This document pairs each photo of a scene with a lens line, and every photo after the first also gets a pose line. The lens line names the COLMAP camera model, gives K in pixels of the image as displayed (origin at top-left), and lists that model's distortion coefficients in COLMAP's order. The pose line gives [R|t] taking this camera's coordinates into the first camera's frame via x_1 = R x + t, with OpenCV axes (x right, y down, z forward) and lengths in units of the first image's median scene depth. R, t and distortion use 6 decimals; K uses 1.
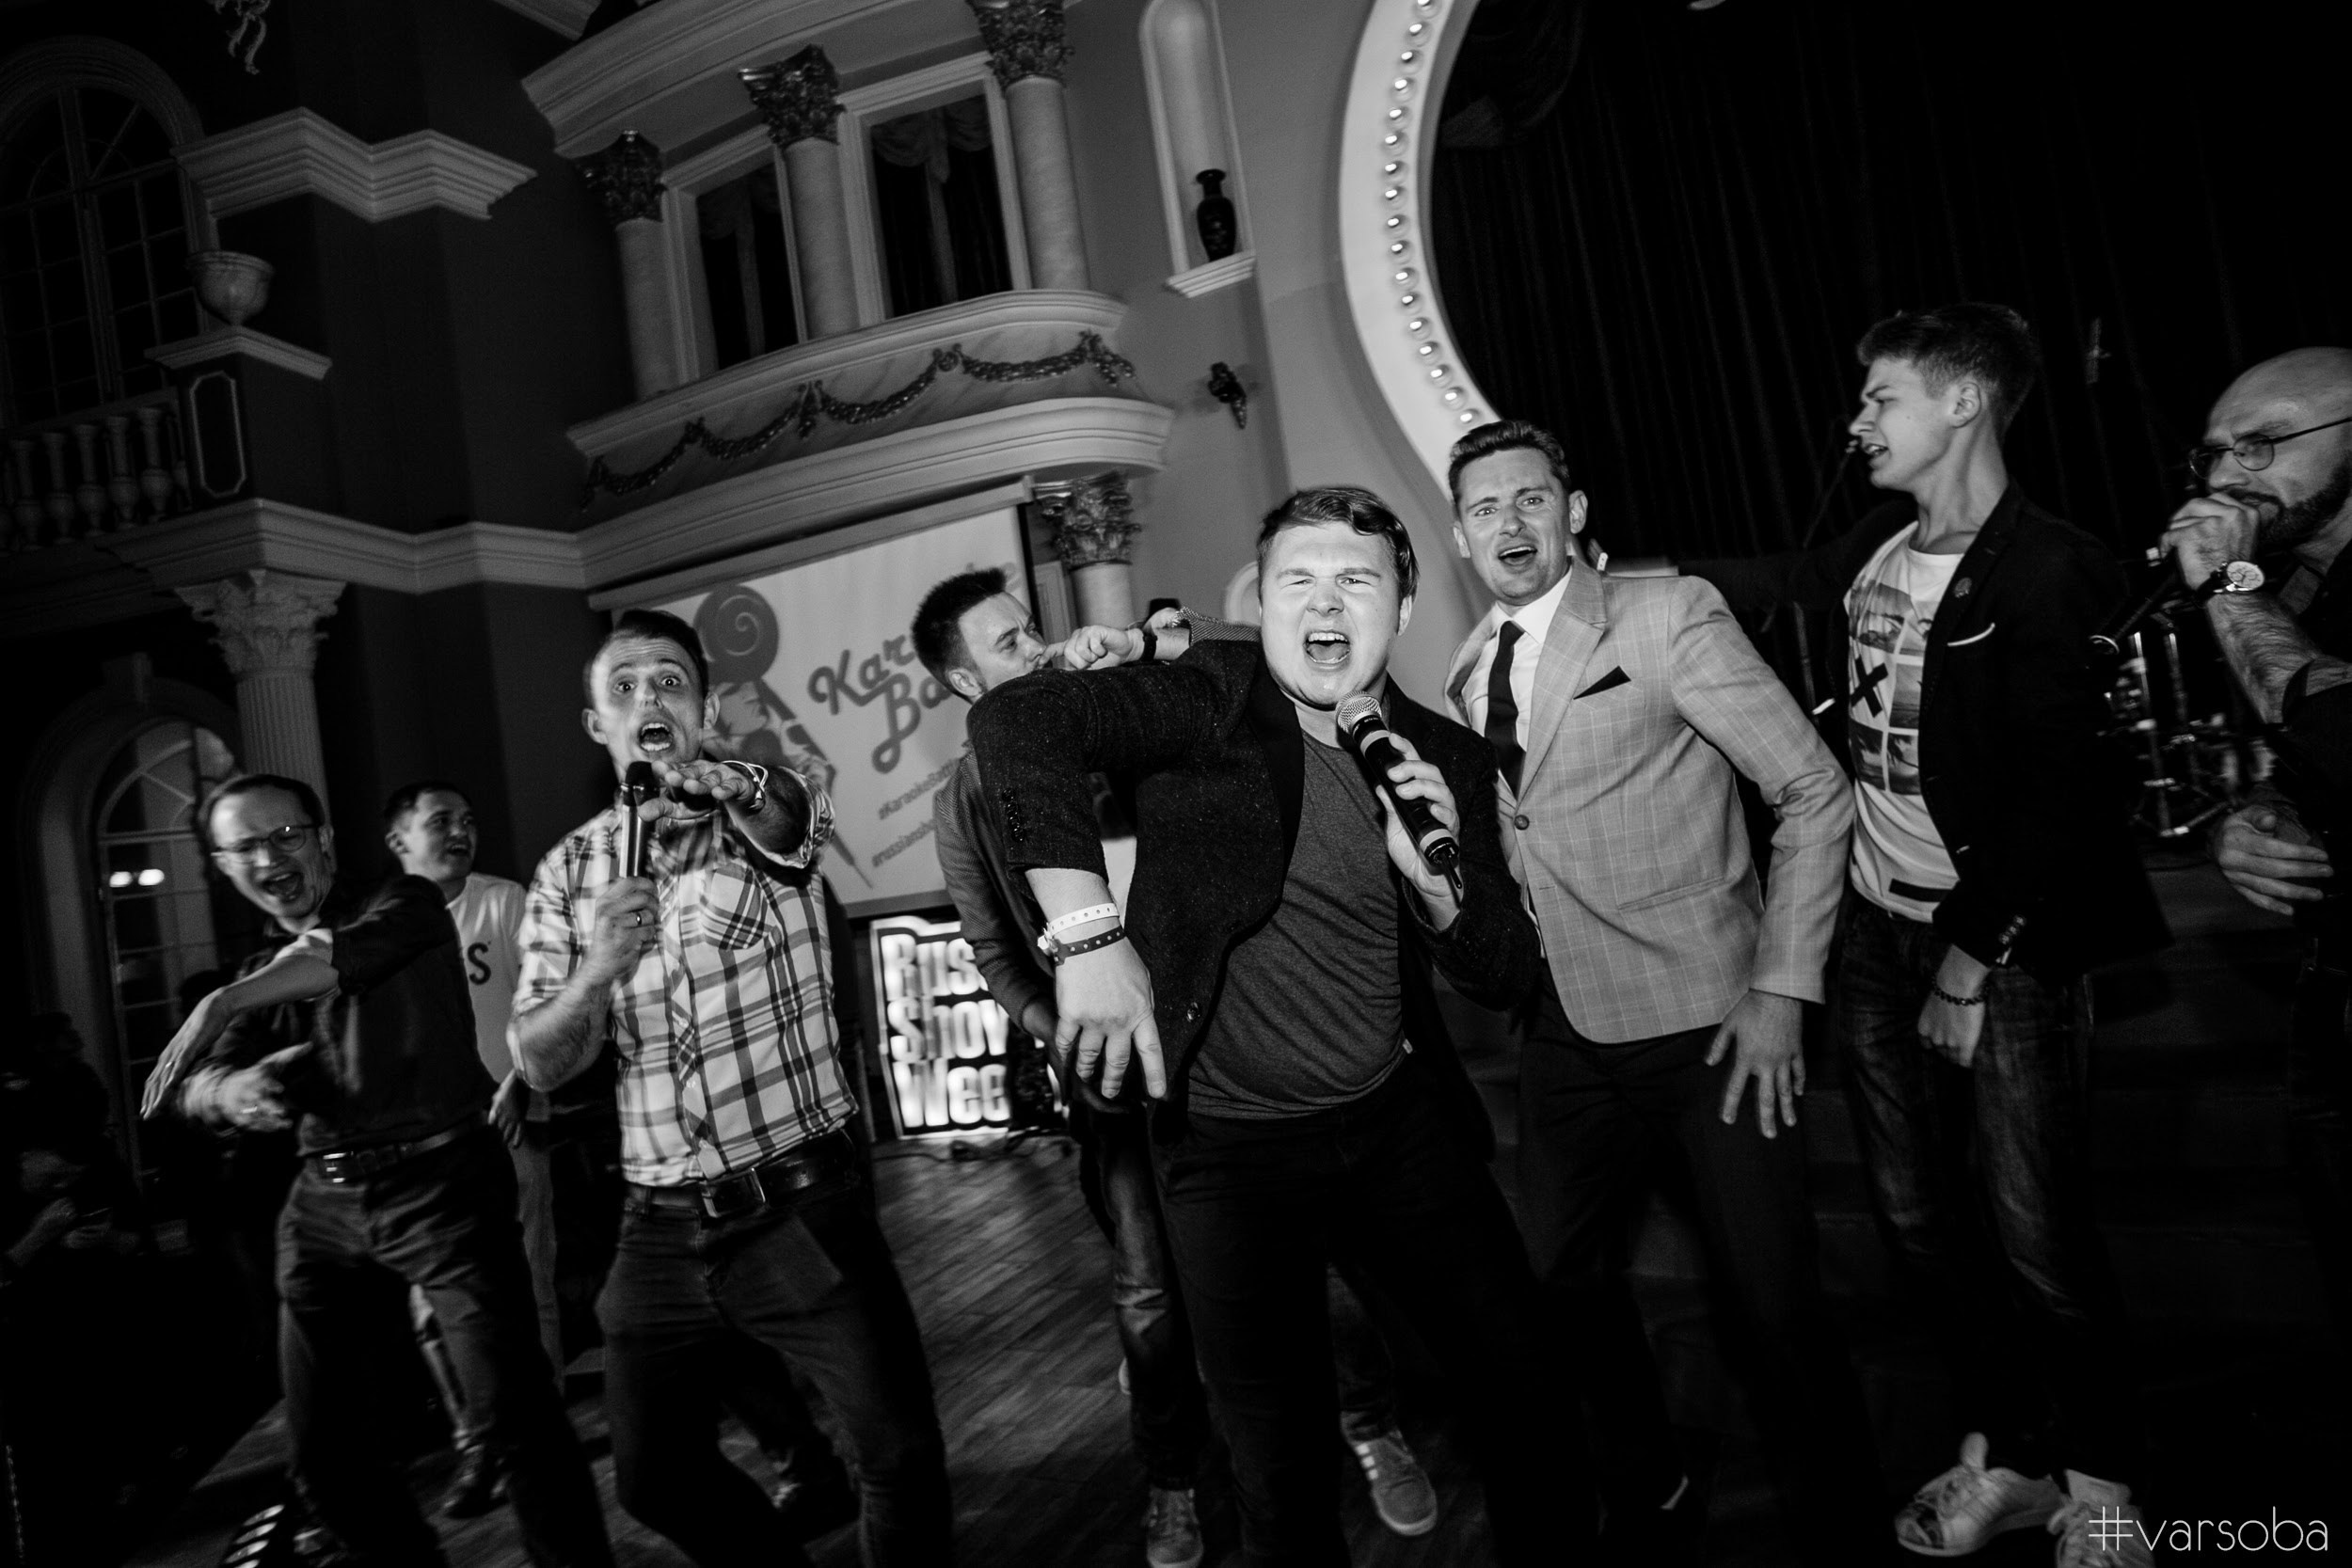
lens RADIAL K [[1368.6, 0, 1170.8], [0, 1368.6, 768.8], [0, 0, 1]] dist [-0.046370, 0.029179]
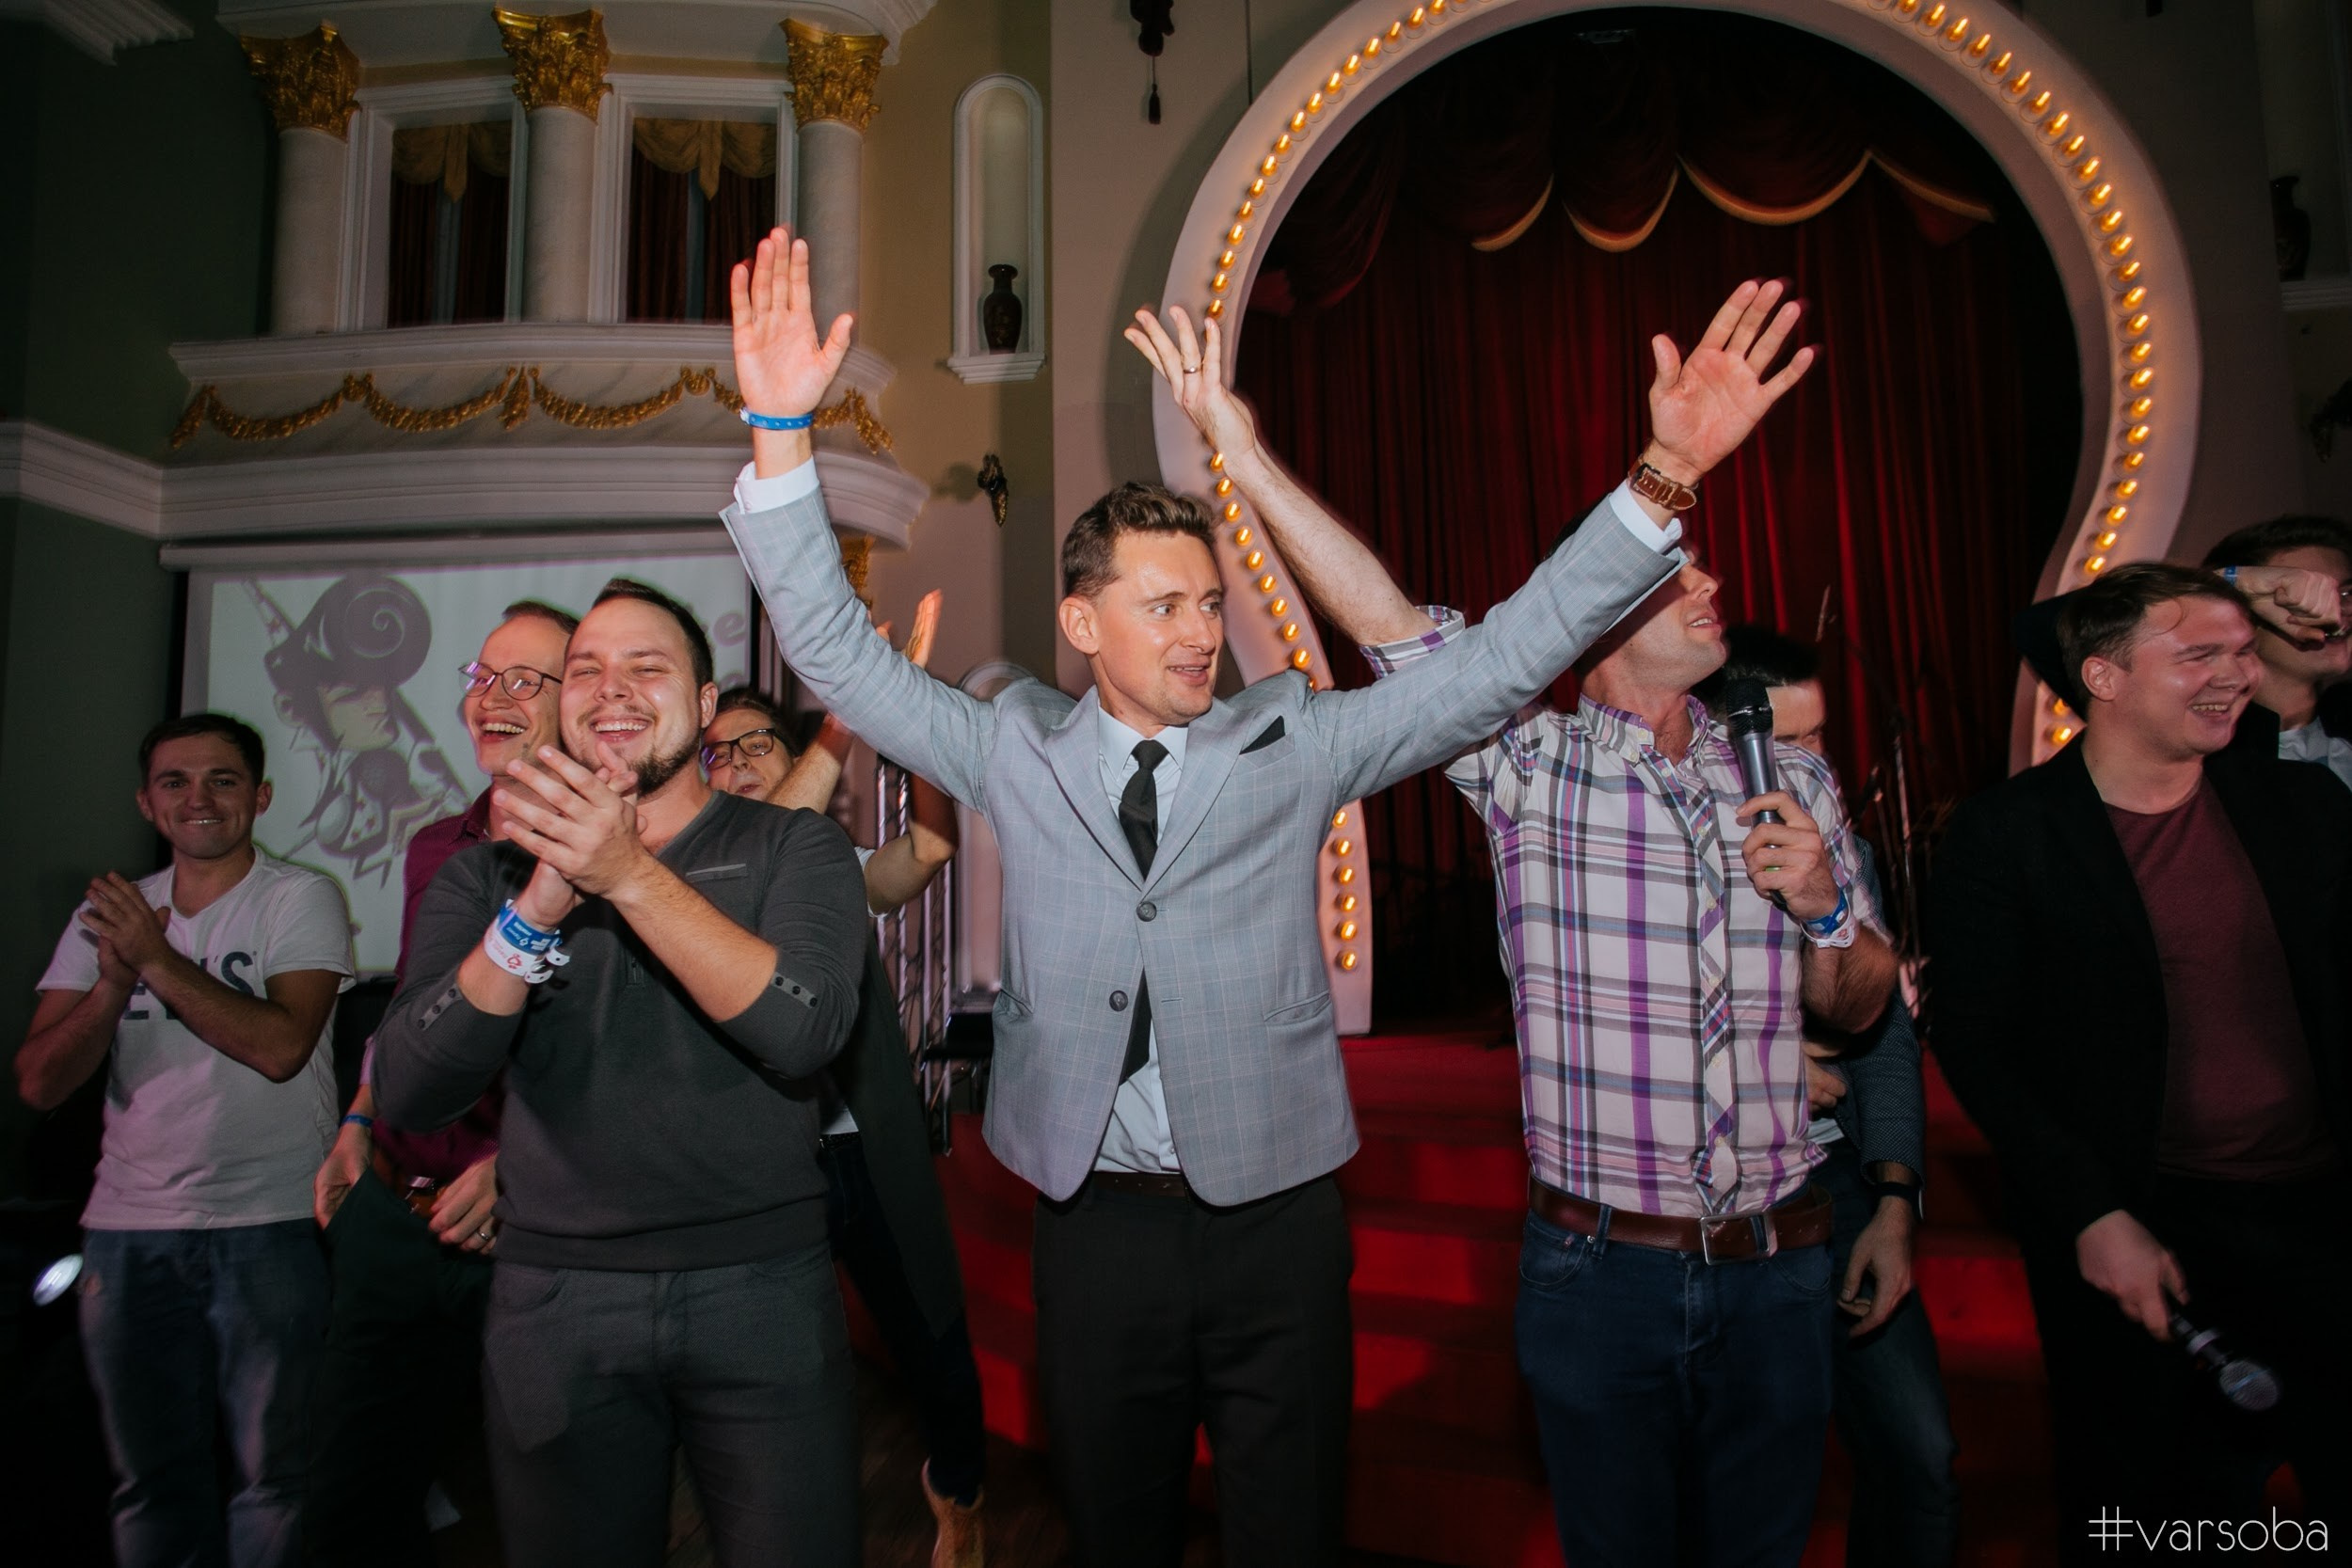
lens RADIAL K [[1368.6, 0, 1178.3], [0, 1368.6, 783.1], [0, 0, 1]] dist [-0.046370, 0.029179]
pose [[0.926881, 0.158035, 0.340466, -0.129883], [-0.124669, 0.985170, -0.117891, 0.029860], [-0.354048, 0.066826, 0.932837, 0.059628]]
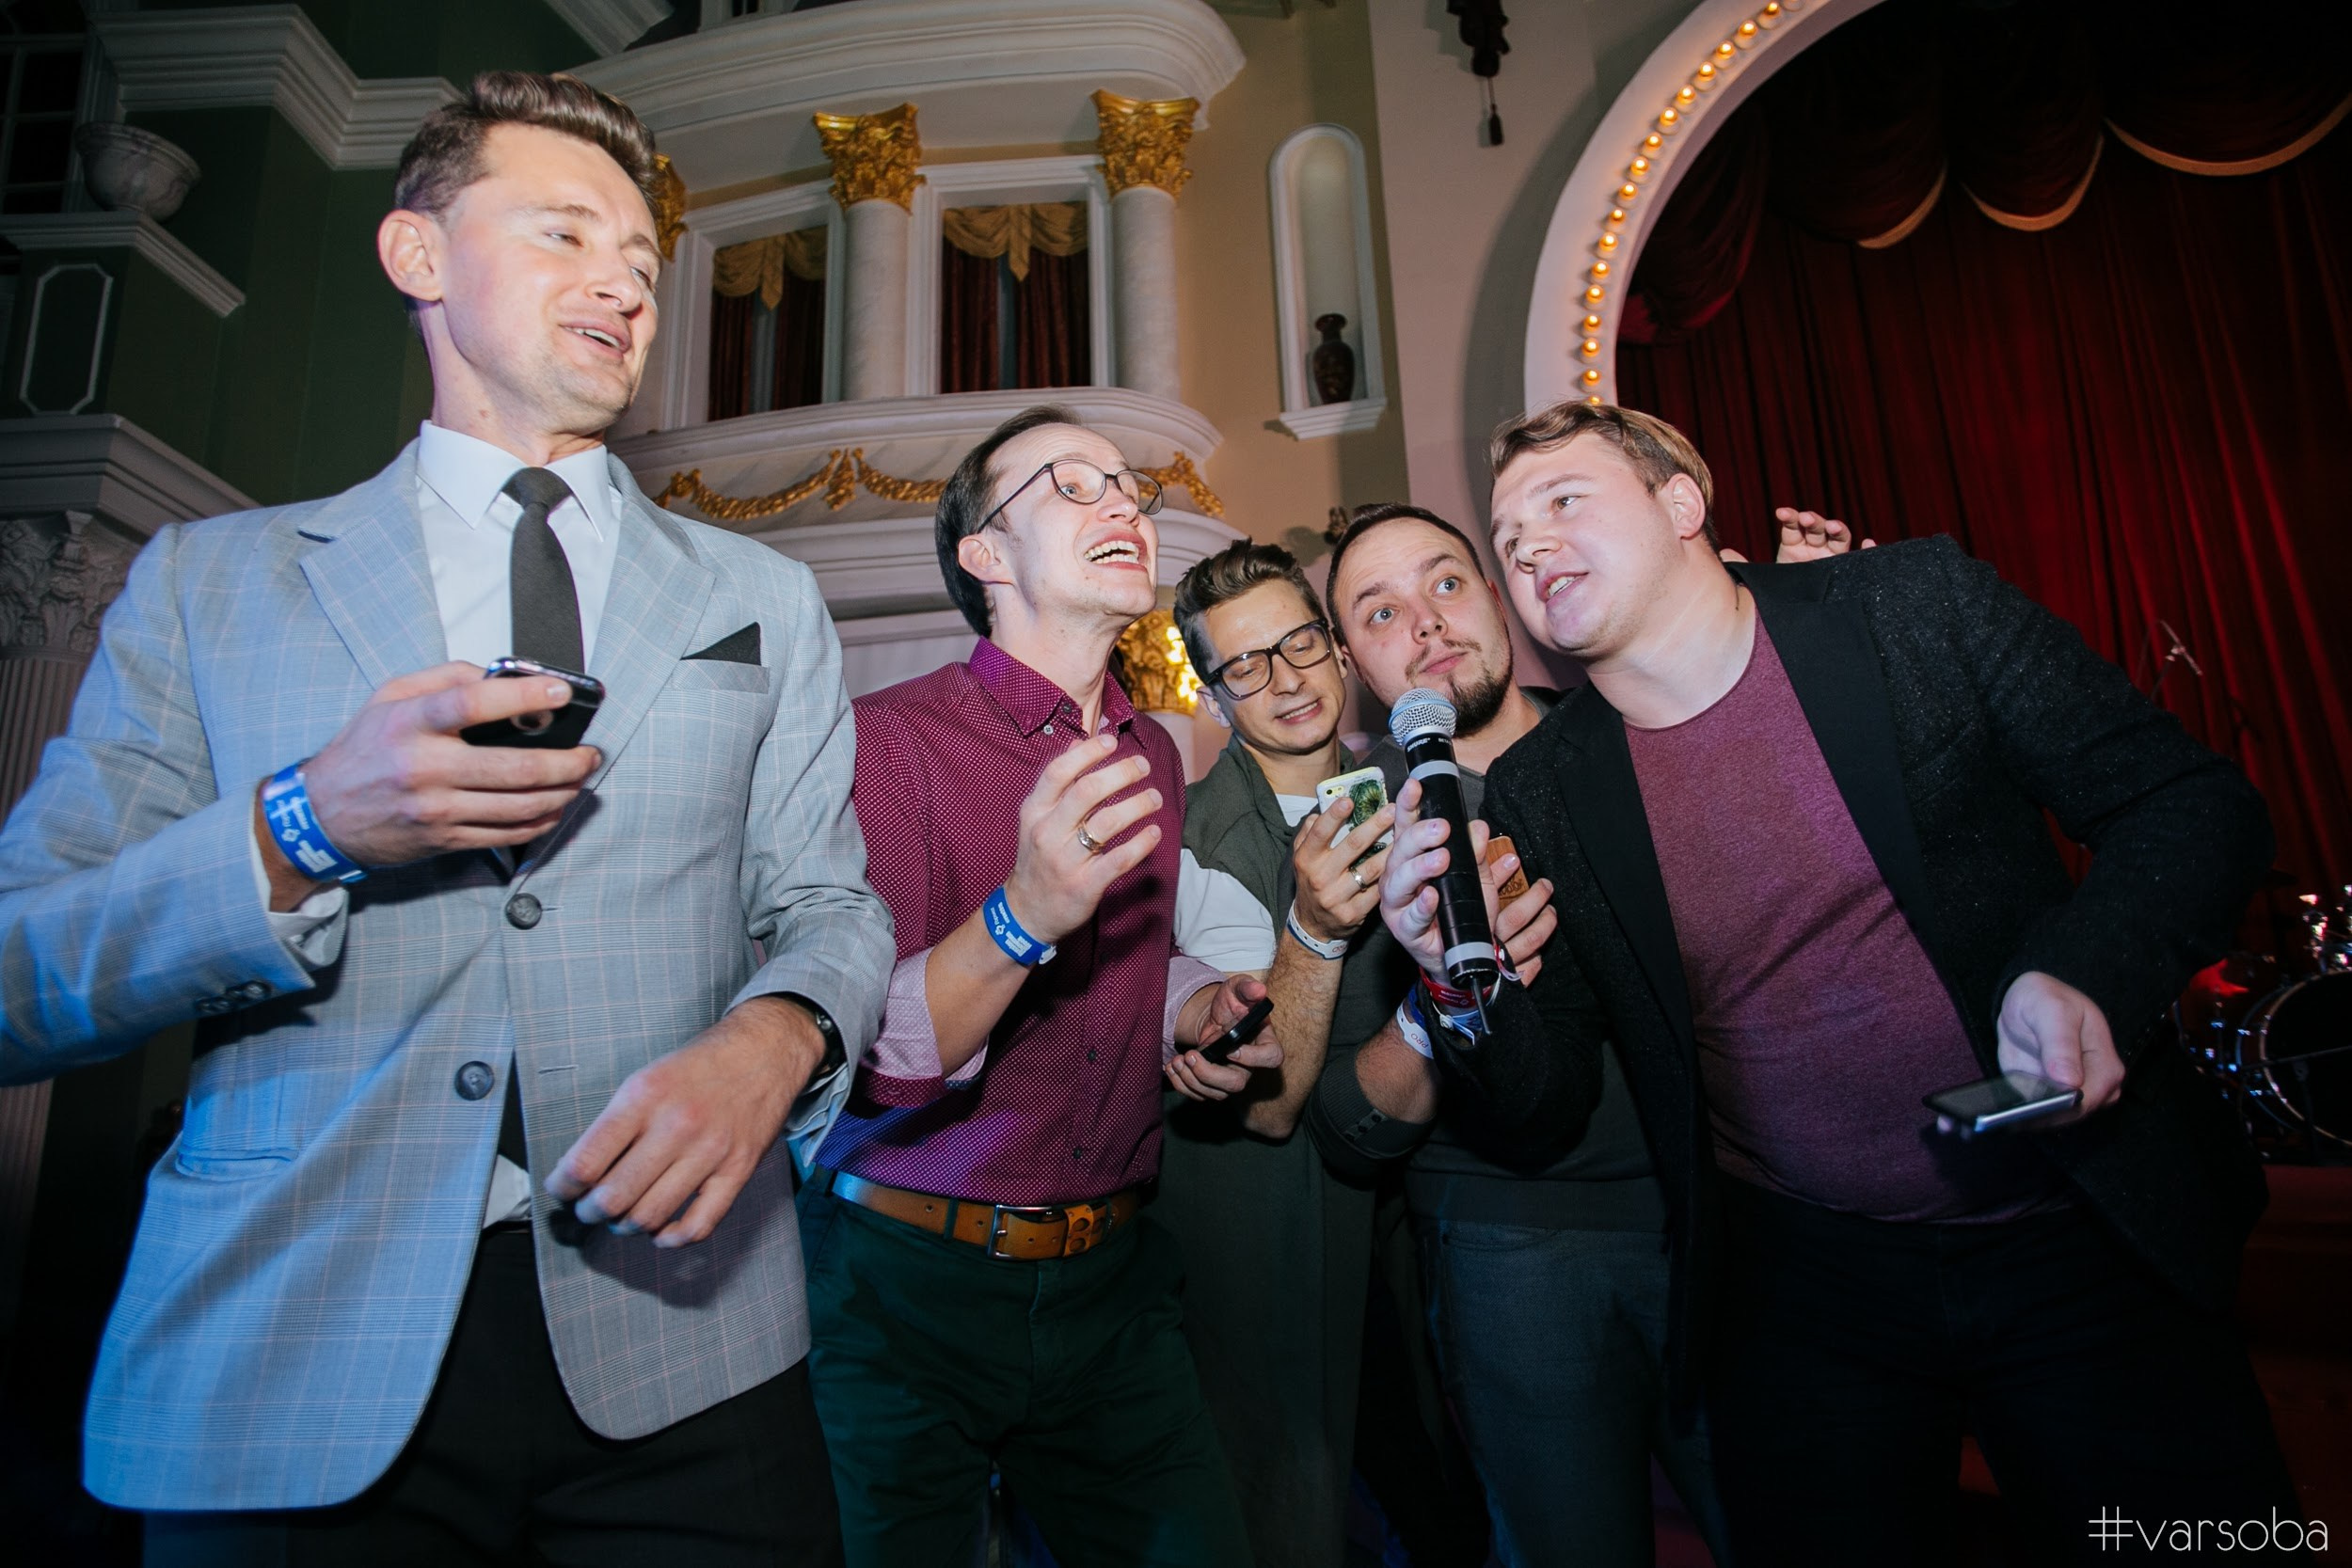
lens RADIAL K [[1368.6, 0, 1150.1], [0, 1368.6, 739.9], [0, 0, 1]] dist [-0.046370, 0.029179]
pose [[0.975887, 0.153067, 0.155613, -0.187965], [-0.113768, 0.965107, -0.235852, 0.063754], [-0.186284, 0.212461, 0.959249, 0.204111]]
